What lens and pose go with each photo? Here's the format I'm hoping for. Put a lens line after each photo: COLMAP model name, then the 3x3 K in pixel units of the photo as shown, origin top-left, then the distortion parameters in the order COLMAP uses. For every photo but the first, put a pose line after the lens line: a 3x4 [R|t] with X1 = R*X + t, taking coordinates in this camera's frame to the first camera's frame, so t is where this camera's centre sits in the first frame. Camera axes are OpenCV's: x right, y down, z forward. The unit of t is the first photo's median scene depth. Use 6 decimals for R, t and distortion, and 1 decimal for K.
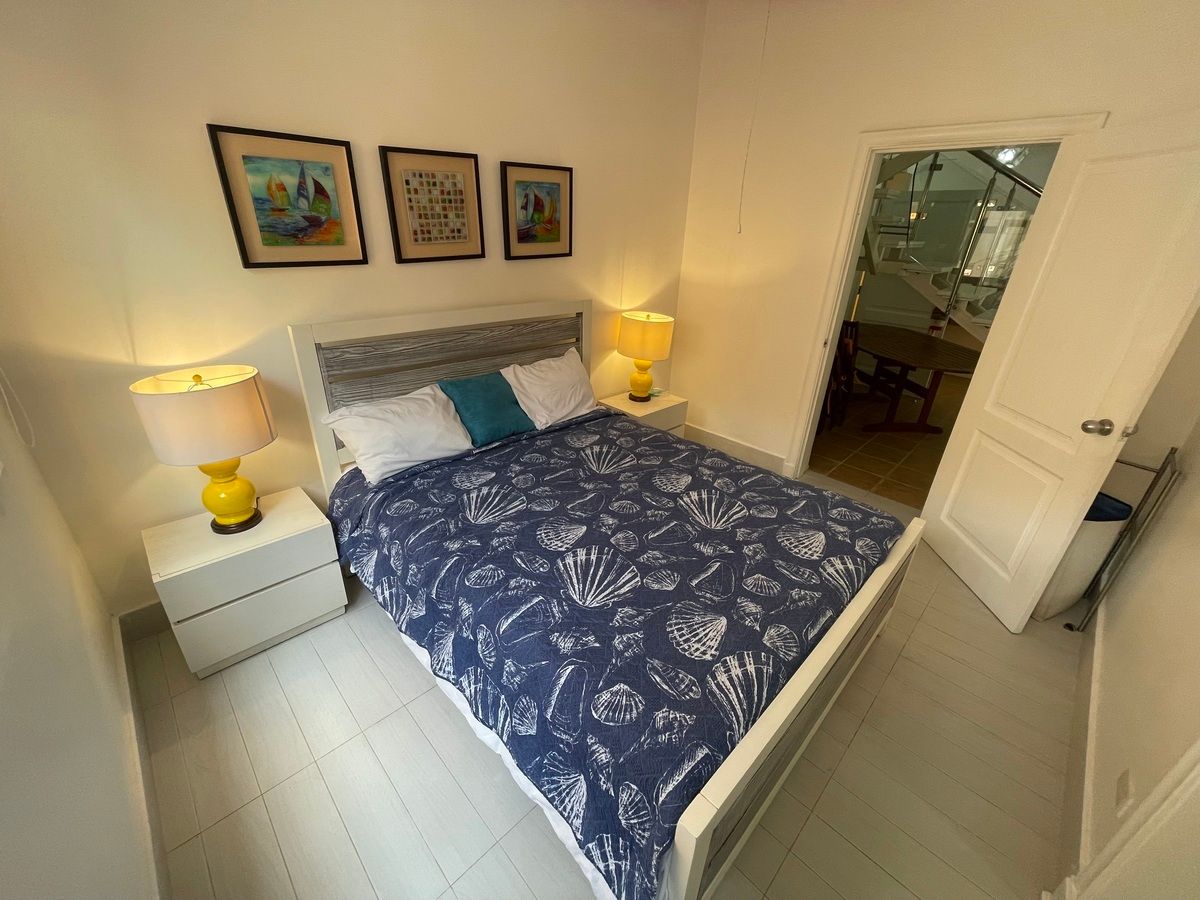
lens RADIAL K [[483.1, 0, 600.0], [0, 483.1, 450.0], [0, 0, 1]] dist [-0.001396, -0.000476]
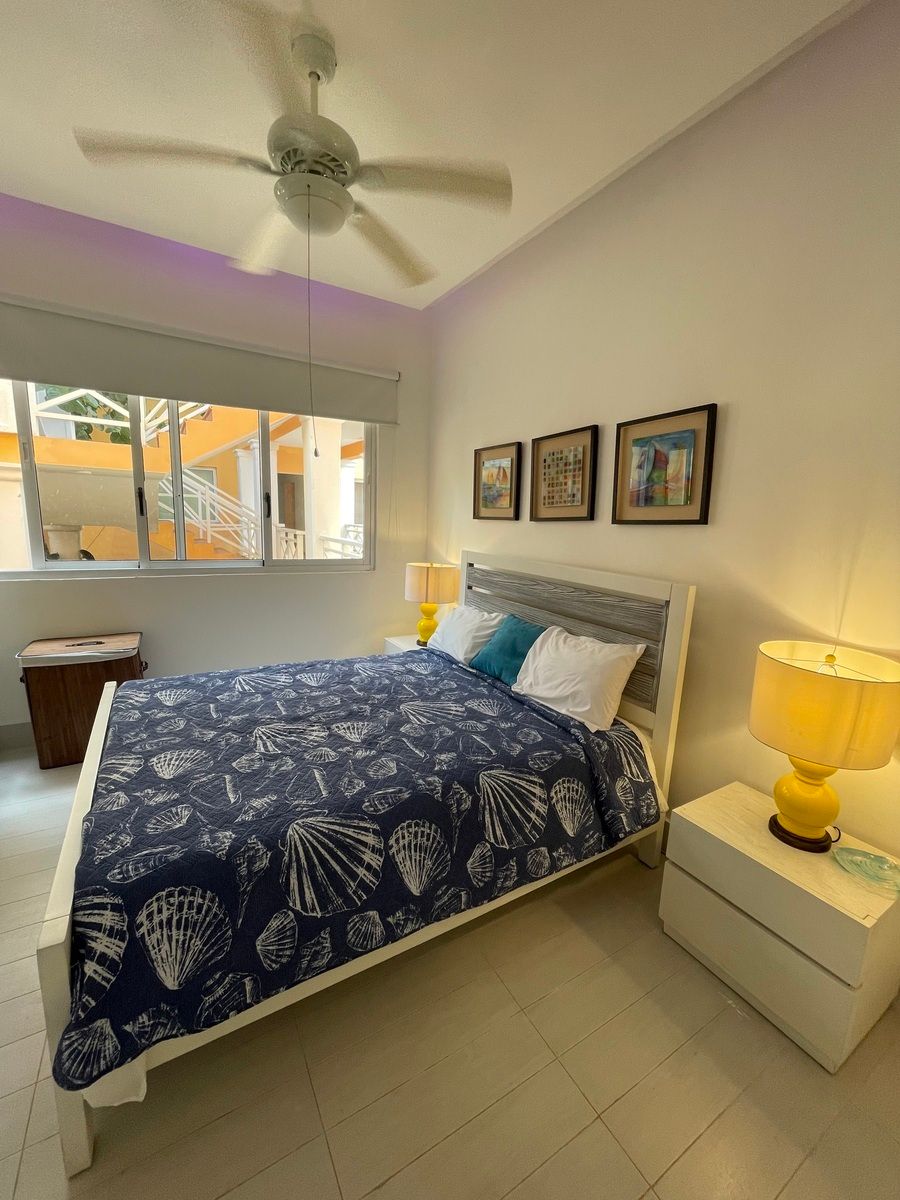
lens RADIAL K [[483.1, 0, 450.0], [0, 483.1, 600.0], [0, 0, 1]] dist [-0.001396, -0.000476]
pose [[-0.236742, 0.120296, -0.964096, 0.862380], [-0.453788, 0.863728, 0.219204, -0.379933], [0.859087, 0.489390, -0.149892, 1.082721]]
